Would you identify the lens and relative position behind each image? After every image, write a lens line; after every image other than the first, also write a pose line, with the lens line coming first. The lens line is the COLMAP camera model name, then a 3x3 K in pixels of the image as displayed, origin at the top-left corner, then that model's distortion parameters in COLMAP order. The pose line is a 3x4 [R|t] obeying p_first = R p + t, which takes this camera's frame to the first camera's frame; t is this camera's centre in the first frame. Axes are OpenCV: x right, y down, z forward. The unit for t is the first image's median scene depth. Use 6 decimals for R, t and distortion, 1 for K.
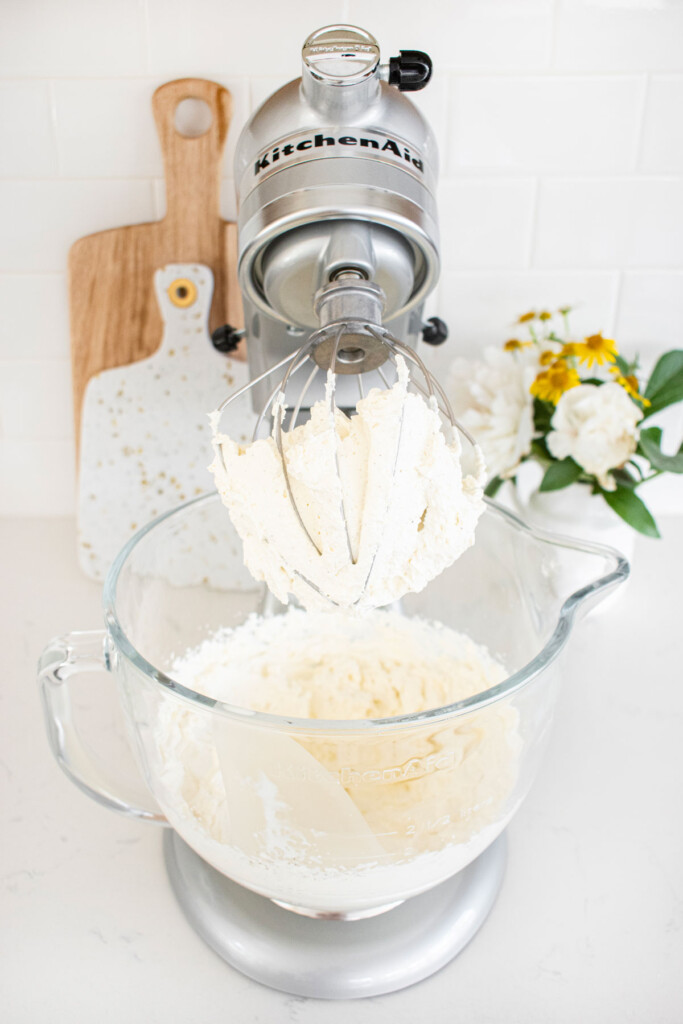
lens RADIAL K [[1098.9, 0, 341.5], [0, 1098.9, 512.0], [0, 0, 1]] dist [-0.086487, -0.008710]
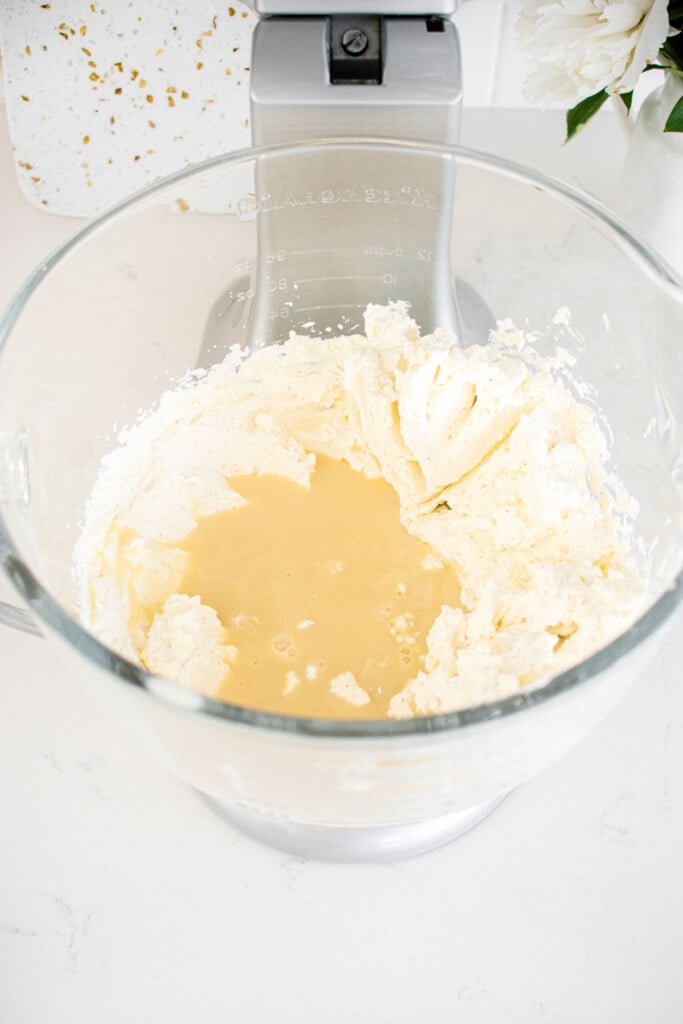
lens RADIAL K [[1009.6, 0, 349.0], [0, 1009.6, 420.4], [0, 0, 1]] dist [-0.136487, 0.113493]
pose [[0.999010, 0.026097, -0.036025, 0.011530], [-0.006587, 0.887685, 0.460405, -0.129719], [0.043994, -0.459712, 0.886978, 0.361618]]
